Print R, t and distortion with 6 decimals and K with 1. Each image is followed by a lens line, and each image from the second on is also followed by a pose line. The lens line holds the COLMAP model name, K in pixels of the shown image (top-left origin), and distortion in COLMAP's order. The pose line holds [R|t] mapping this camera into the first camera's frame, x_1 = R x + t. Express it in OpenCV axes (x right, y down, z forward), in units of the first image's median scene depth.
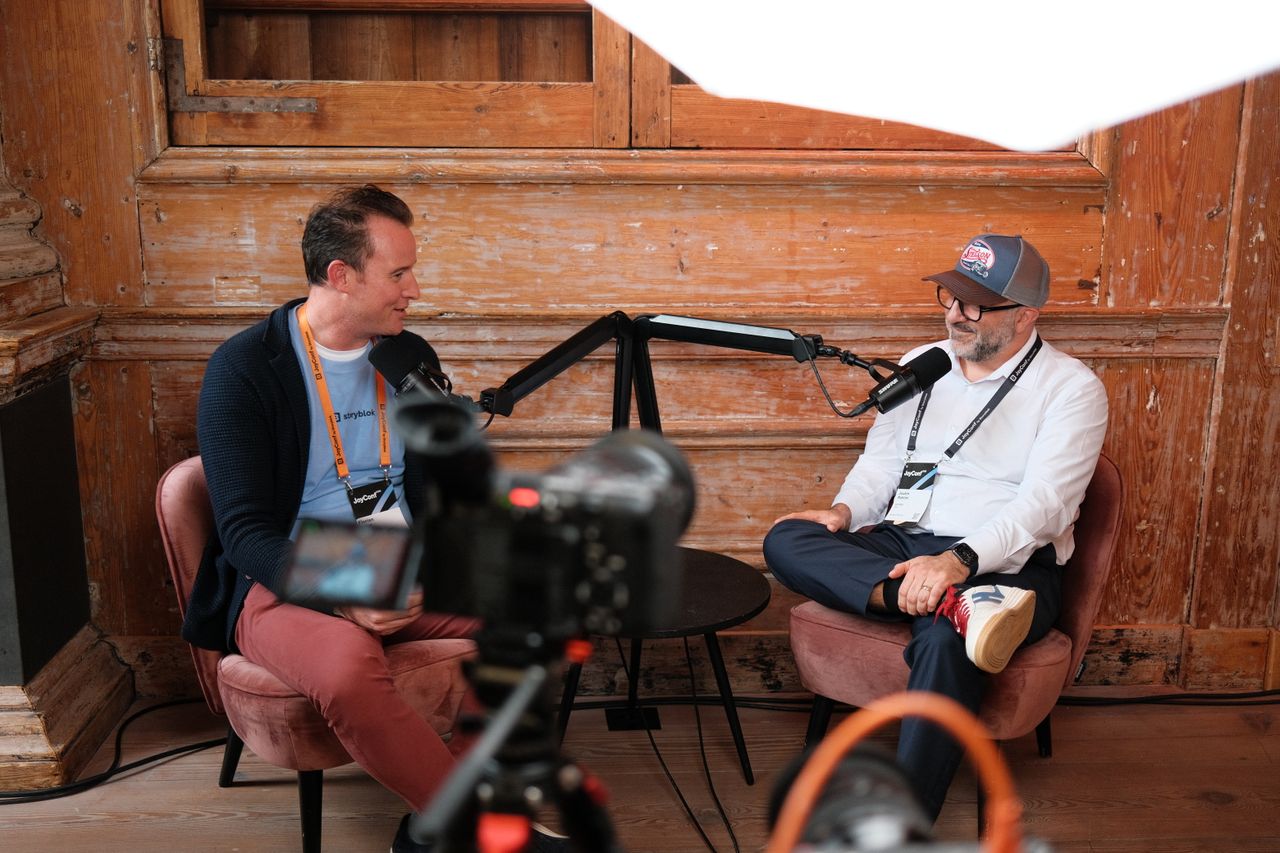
lens RADIAL K [[1306.6, 0, 647.4], [0, 1306.6, 427.5], [0, 0, 1]] dist [0.002949, 0.000000]
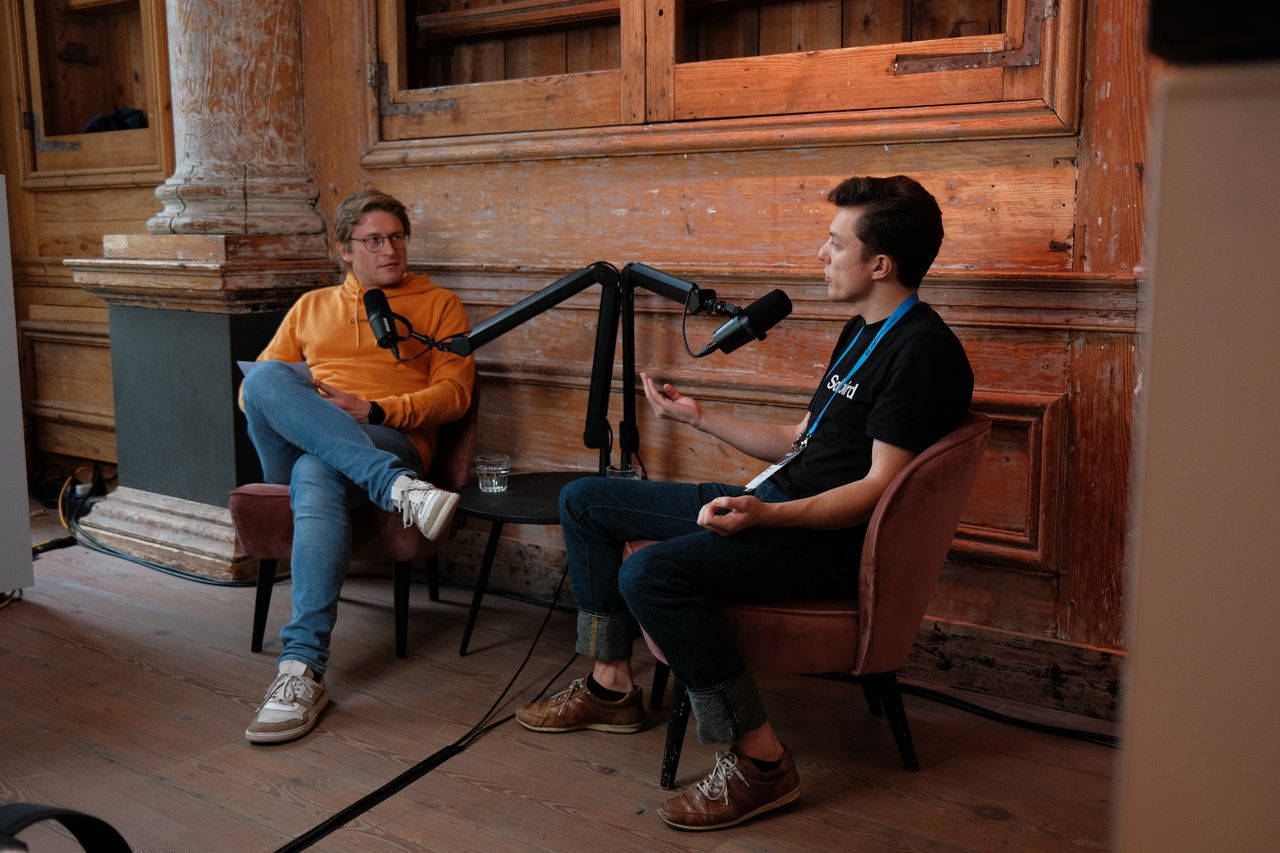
lens RADIAL K [[1306.6, 0, 640.4], [0, 1306.6, 422.1], [0, 0, 1]] dist [0.002949, 0.000000]
pose [[0.764301, 0.085302, -0.639193, 0.714869], [-0.129259, 0.991361, -0.022259, 0.068142], [0.631772, 0.099634, 0.768724, 0.146254]]
